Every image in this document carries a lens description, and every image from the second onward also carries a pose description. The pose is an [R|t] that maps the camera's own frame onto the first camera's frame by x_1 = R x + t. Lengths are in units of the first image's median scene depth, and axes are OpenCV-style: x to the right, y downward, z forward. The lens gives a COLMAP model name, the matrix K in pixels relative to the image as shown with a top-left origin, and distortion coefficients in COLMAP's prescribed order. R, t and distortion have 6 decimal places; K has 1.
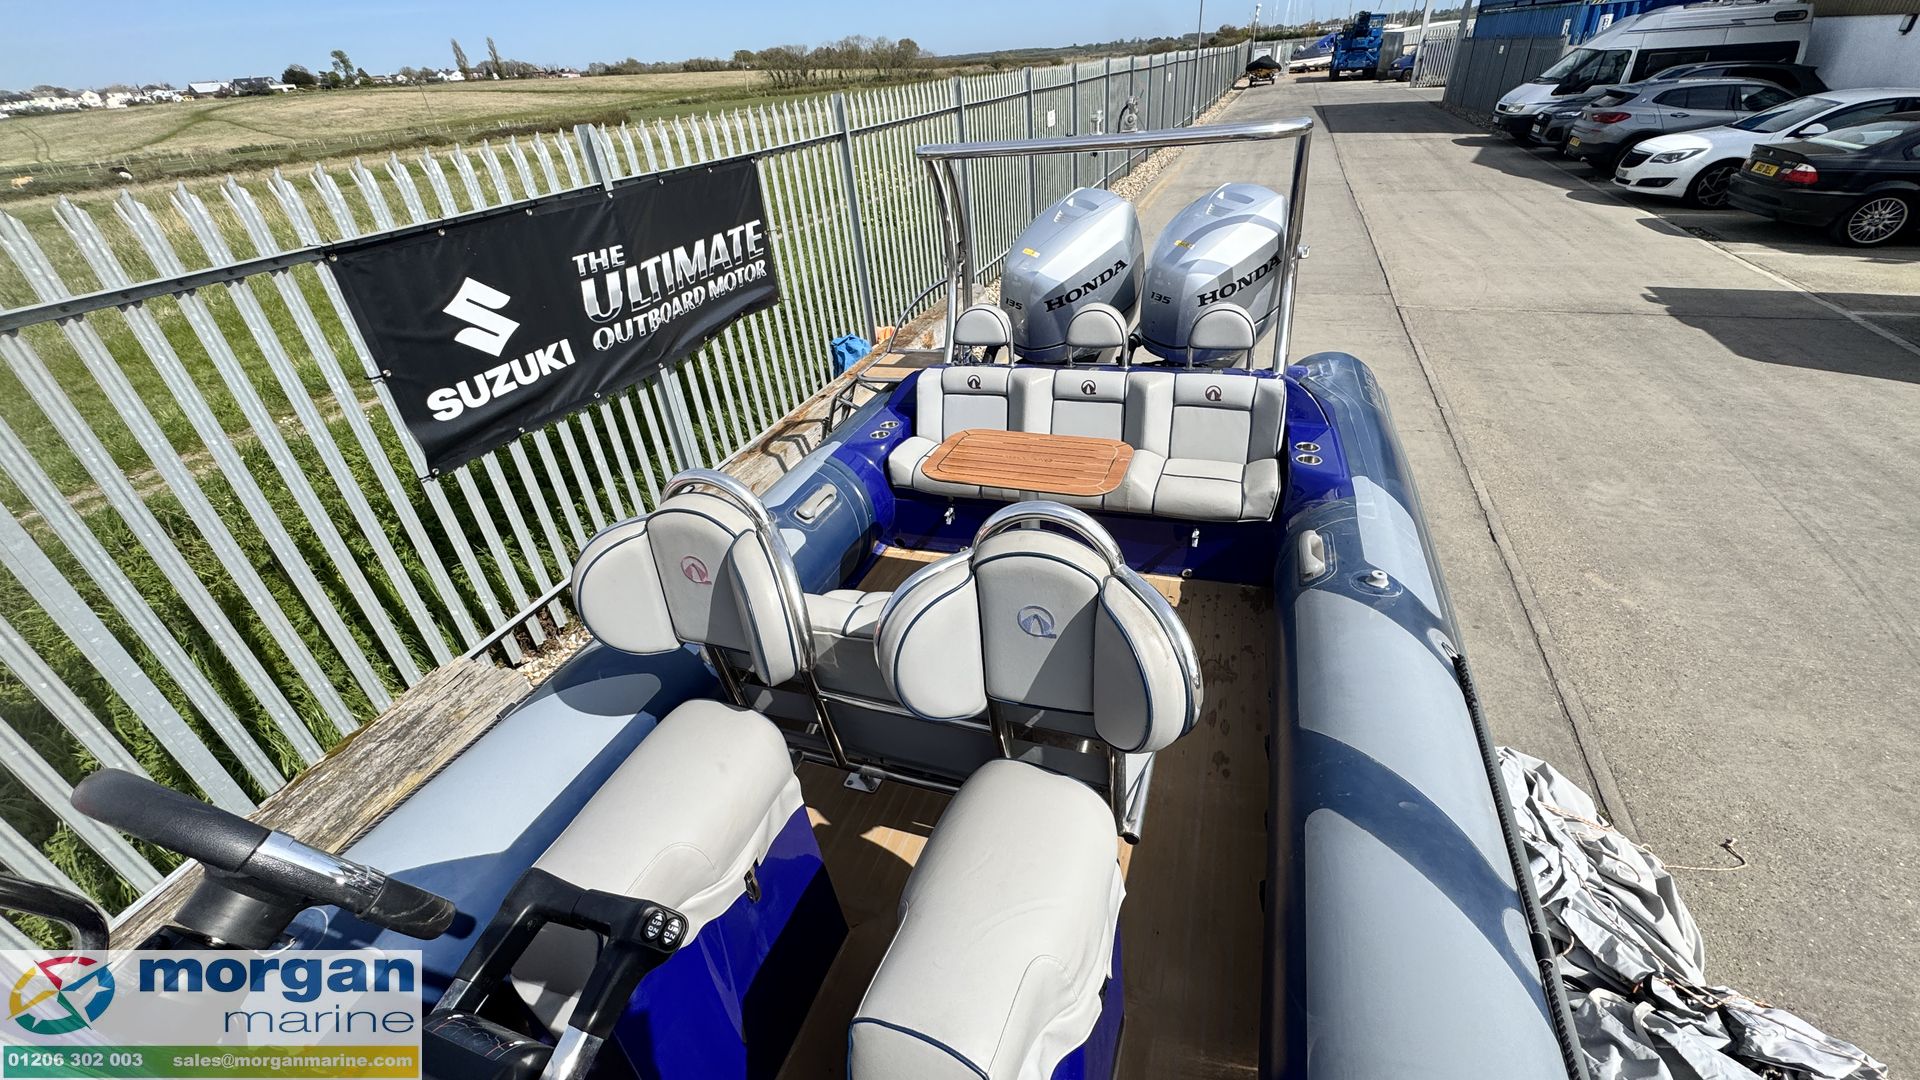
lens RADIAL K [[766.4, 0, 961.6], [0, 766.4, 539.7], [0, 0, 1]] dist [-0.002047, -0.000008]
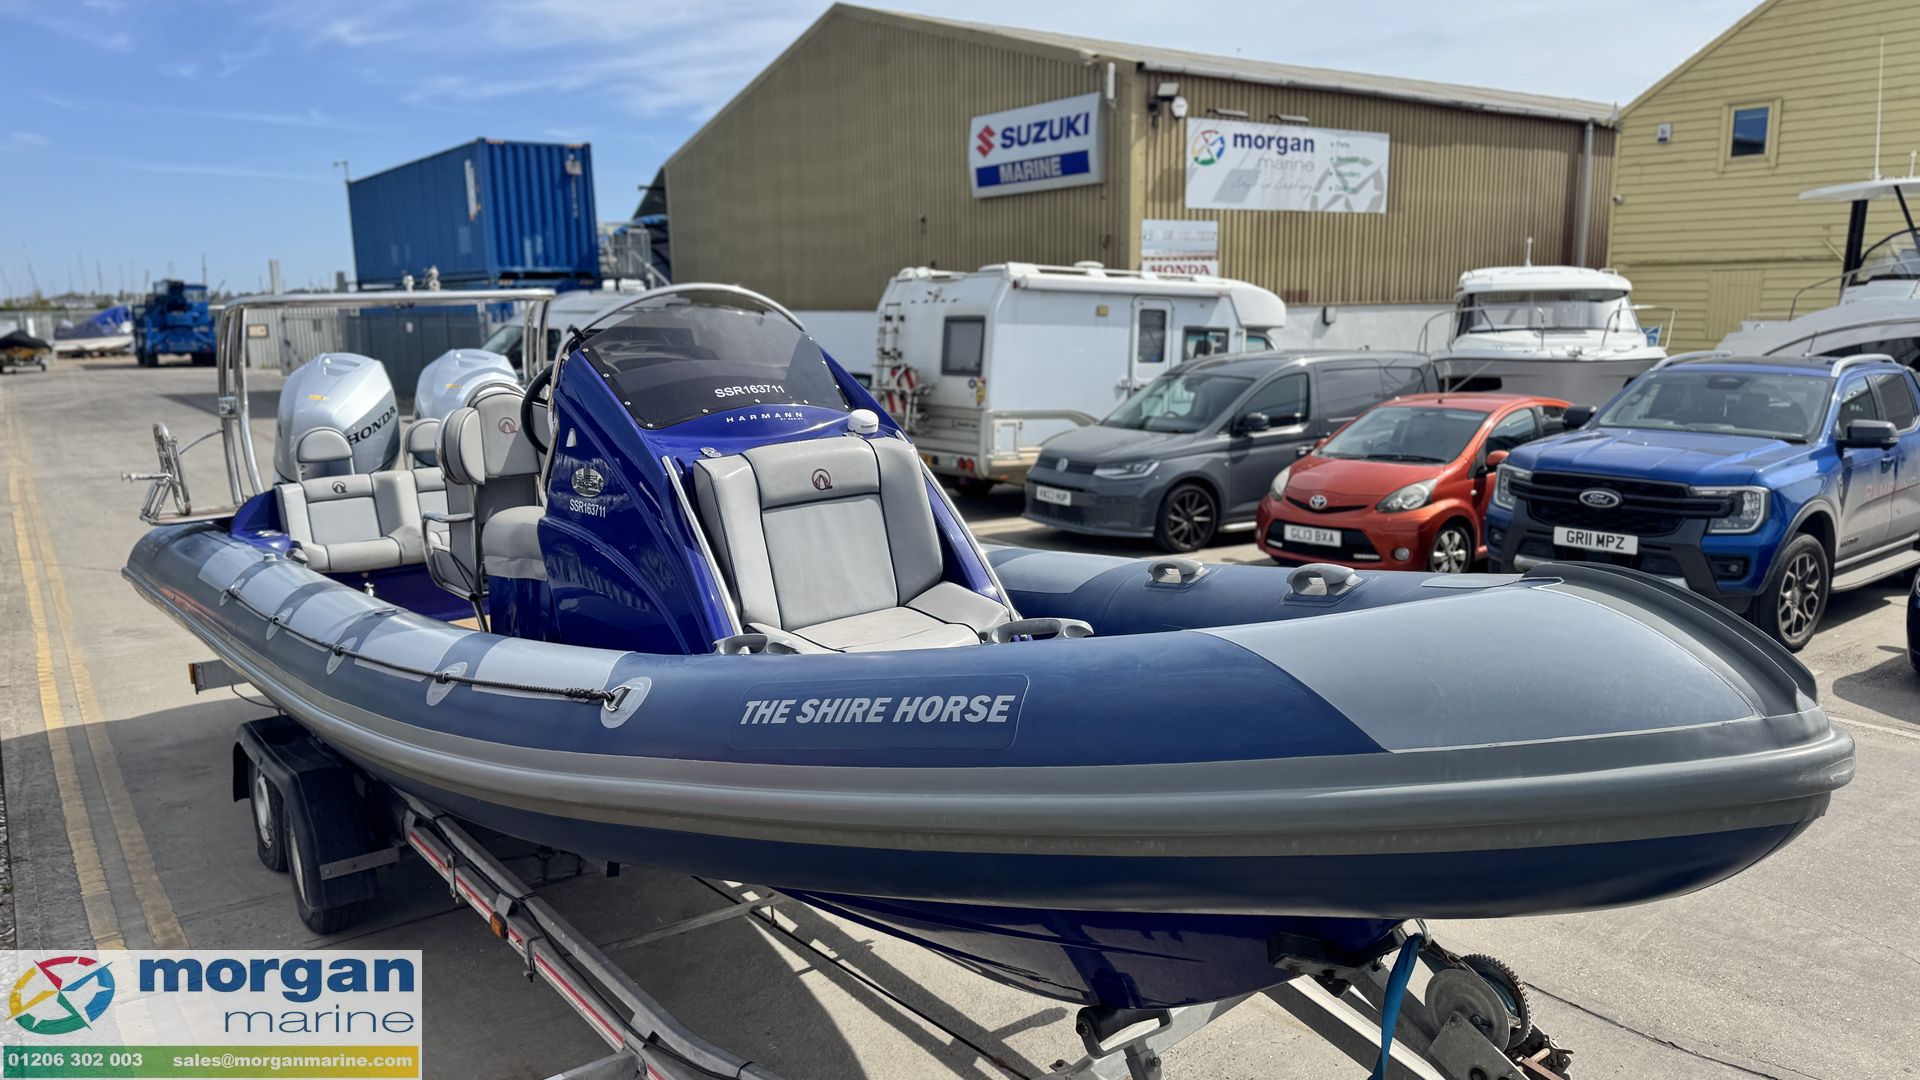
lens RADIAL K [[1343.4, 0, 963.8], [0, 1343.4, 544.9], [0, 0, 1]] dist [0.077306, -0.087680]
pose [[0.573122, -0.085327, 0.815016, -0.774929], [0.412308, 0.889533, -0.196808, 0.451589], [-0.708190, 0.448833, 0.544992, -0.481009]]
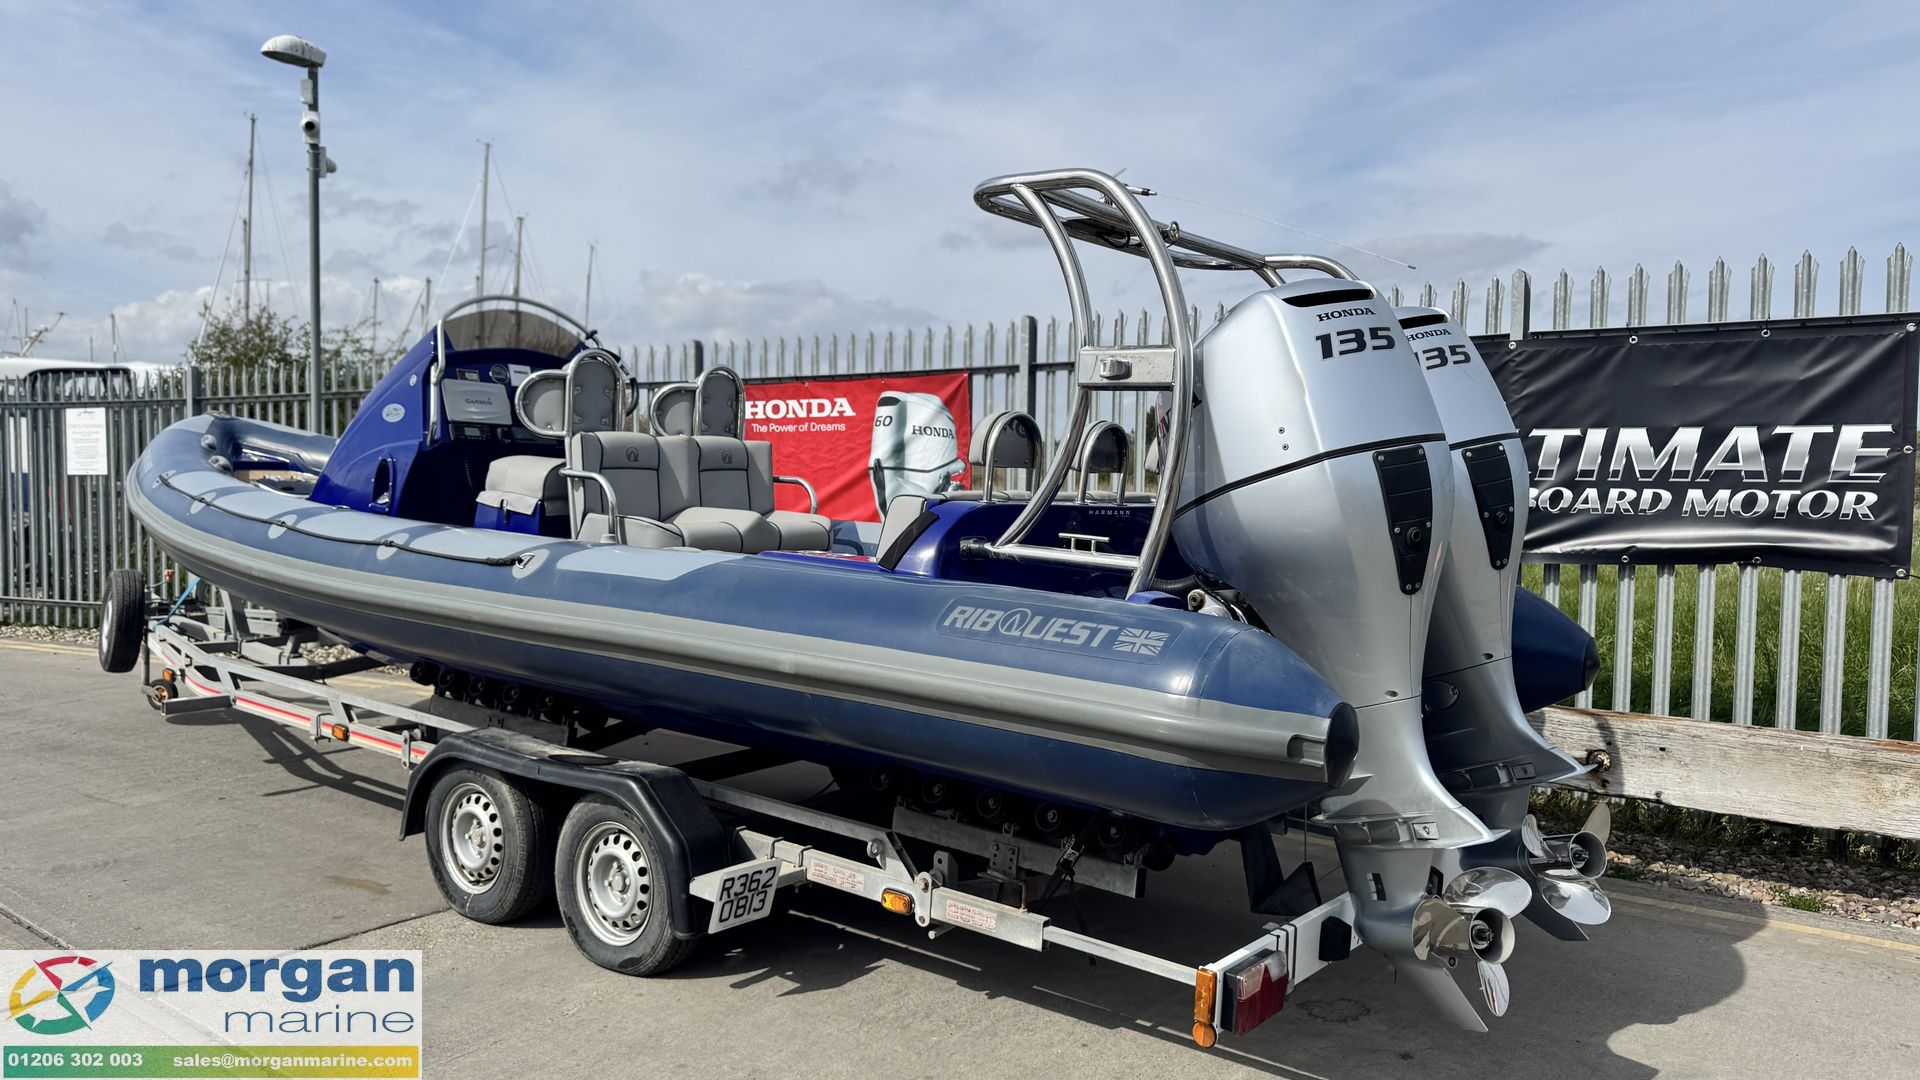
lens RADIAL K [[1333.2, 0, 969.9], [0, 1333.2, 542.8], [0, 0, 1]] dist [0.086652, -0.137441]
pose [[-0.326220, 0.118458, -0.937842, 1.042023], [-0.485620, 0.830192, 0.273779, -0.354252], [0.811021, 0.544747, -0.213299, 0.870801]]
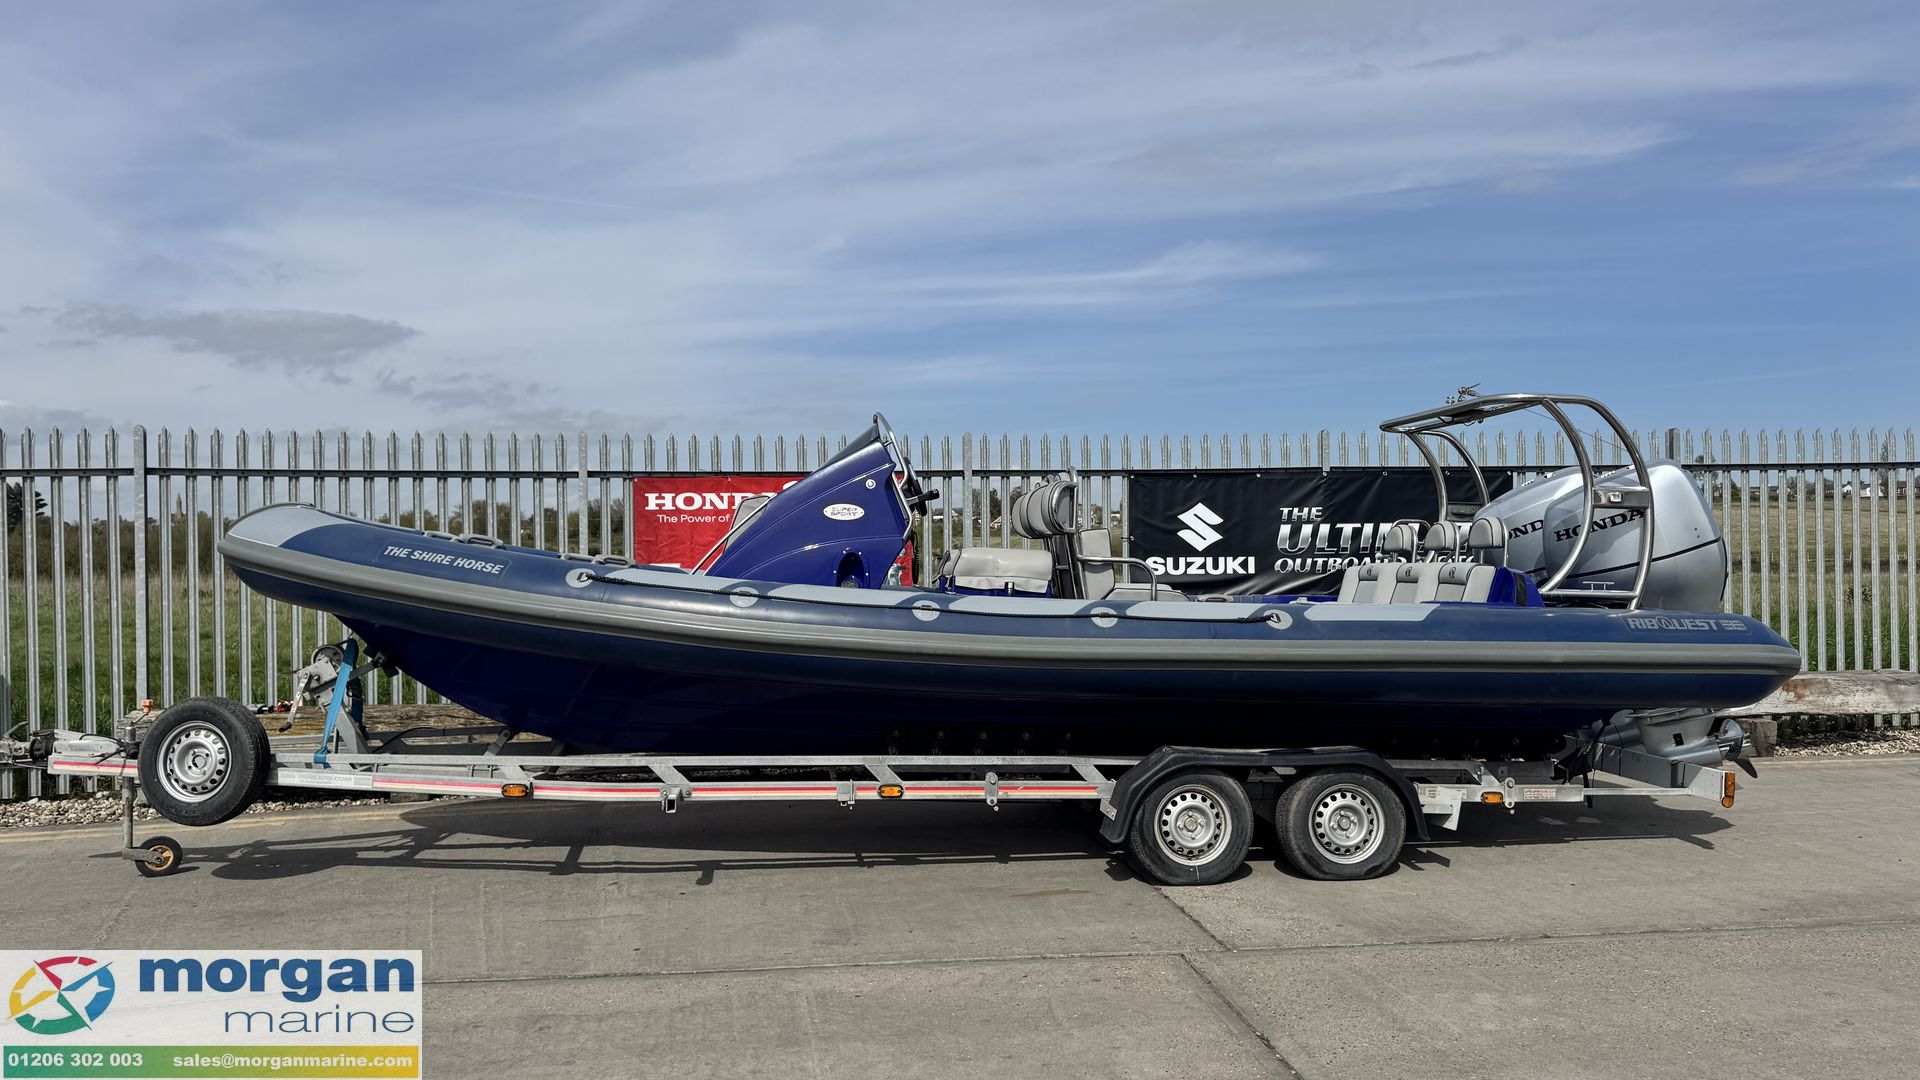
lens RADIAL K [[1309.8, 0, 962.7], [0, 1309.8, 562.7], [0, 0, 1]] dist [0.085485, -0.000162]
pose [[0.427706, 0.074698, -0.900826, 1.334597], [-0.493055, 0.854547, -0.163239, 0.380633], [0.757604, 0.513975, 0.402325, -0.366163]]
